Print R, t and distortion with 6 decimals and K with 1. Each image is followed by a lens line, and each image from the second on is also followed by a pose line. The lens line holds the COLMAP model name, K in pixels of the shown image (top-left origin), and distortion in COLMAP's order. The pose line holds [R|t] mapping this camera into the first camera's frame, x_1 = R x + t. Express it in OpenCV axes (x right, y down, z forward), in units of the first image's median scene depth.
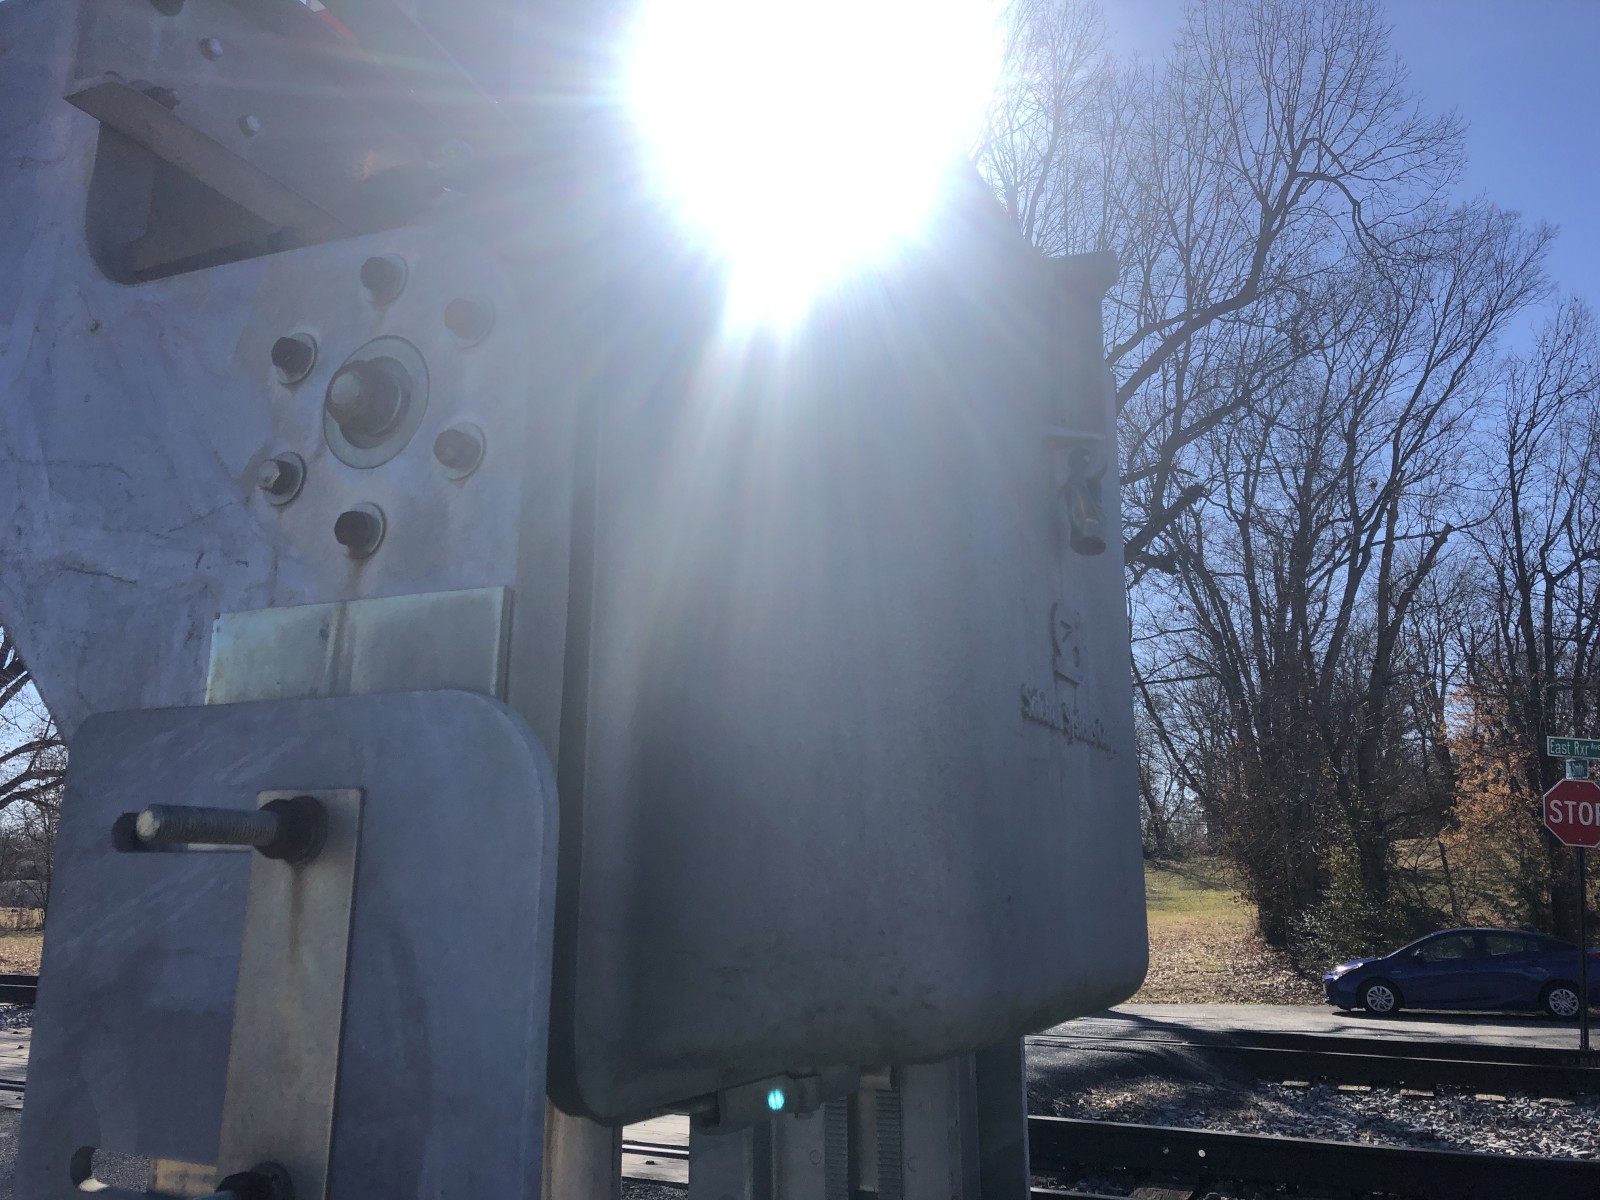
lens RADIAL K [[1286.1, 0, 803.2], [0, 1286.1, 580.3], [0, 0, 1]] dist [0.013313, -0.002403]
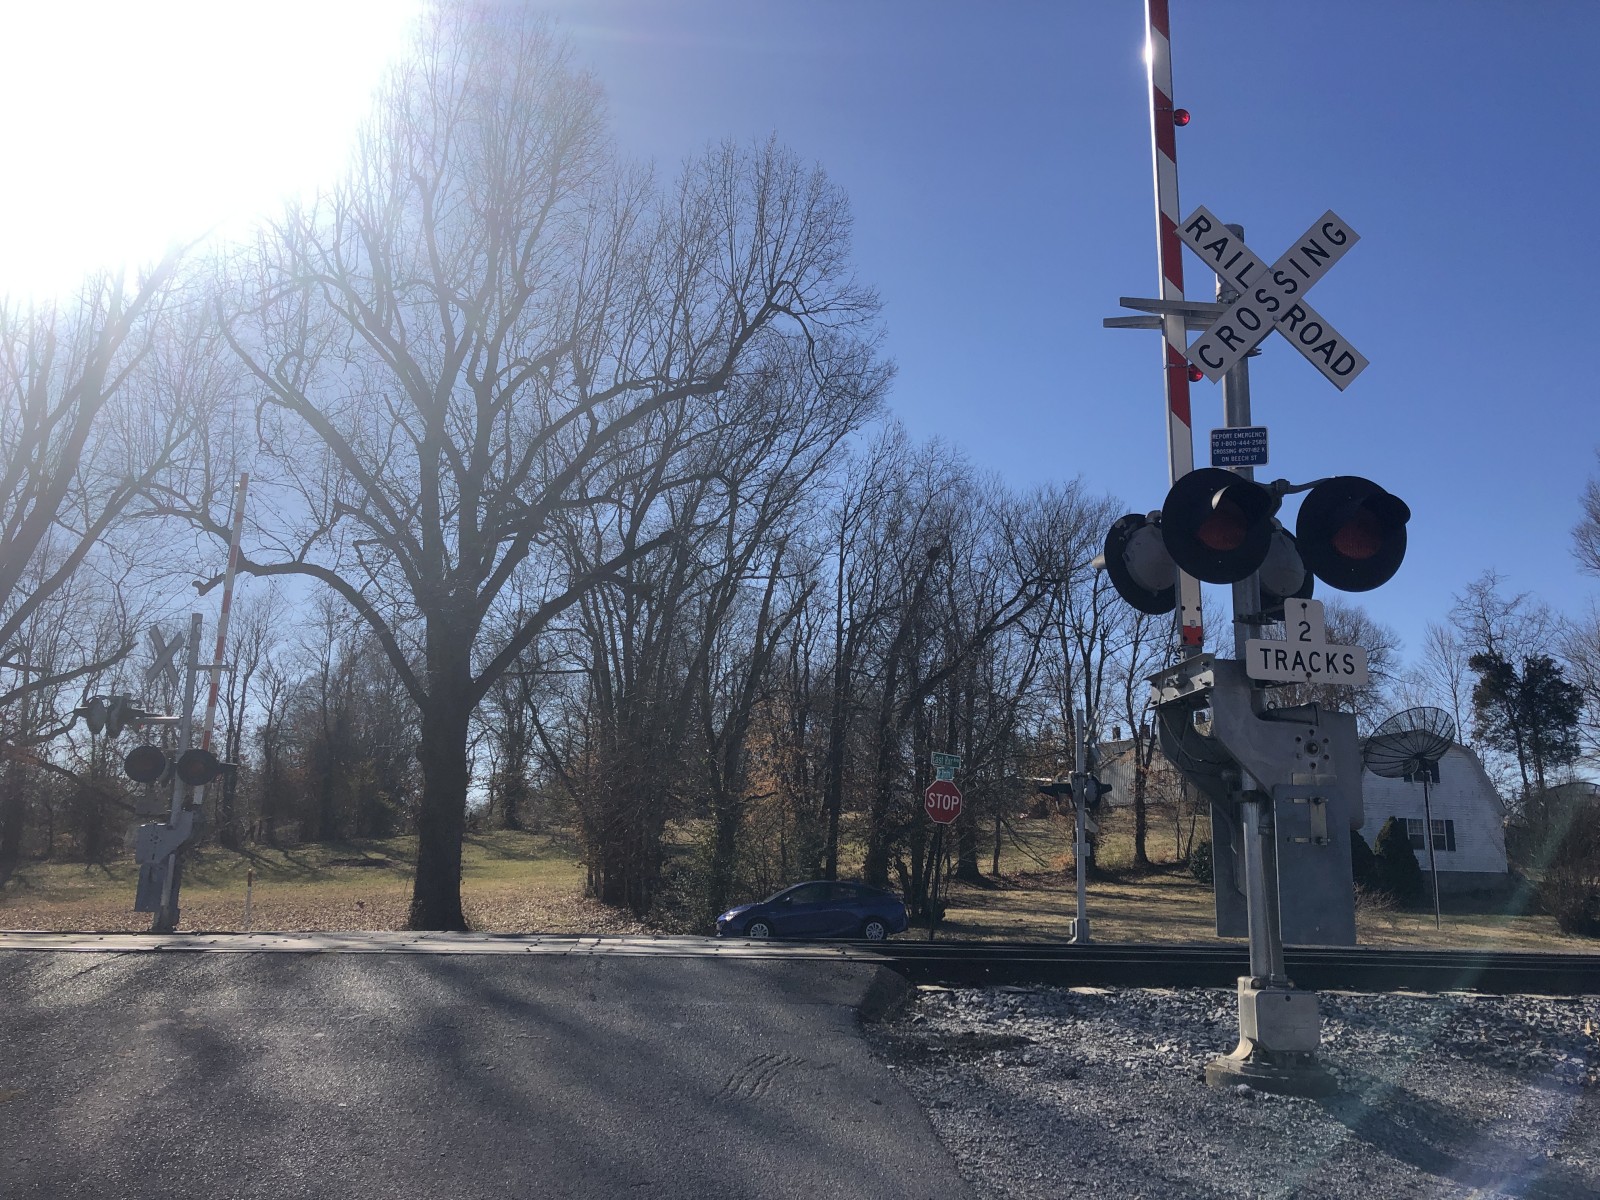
lens RADIAL K [[1411.6, 0, 798.9], [0, 1411.6, 539.1], [0, 0, 1]] dist [0.046228, 0.001749]
pose [[0.812492, 0.142455, 0.565300, -0.350240], [-0.145376, 0.988561, -0.040172, -0.026110], [-0.564556, -0.049542, 0.823907, -0.191449]]
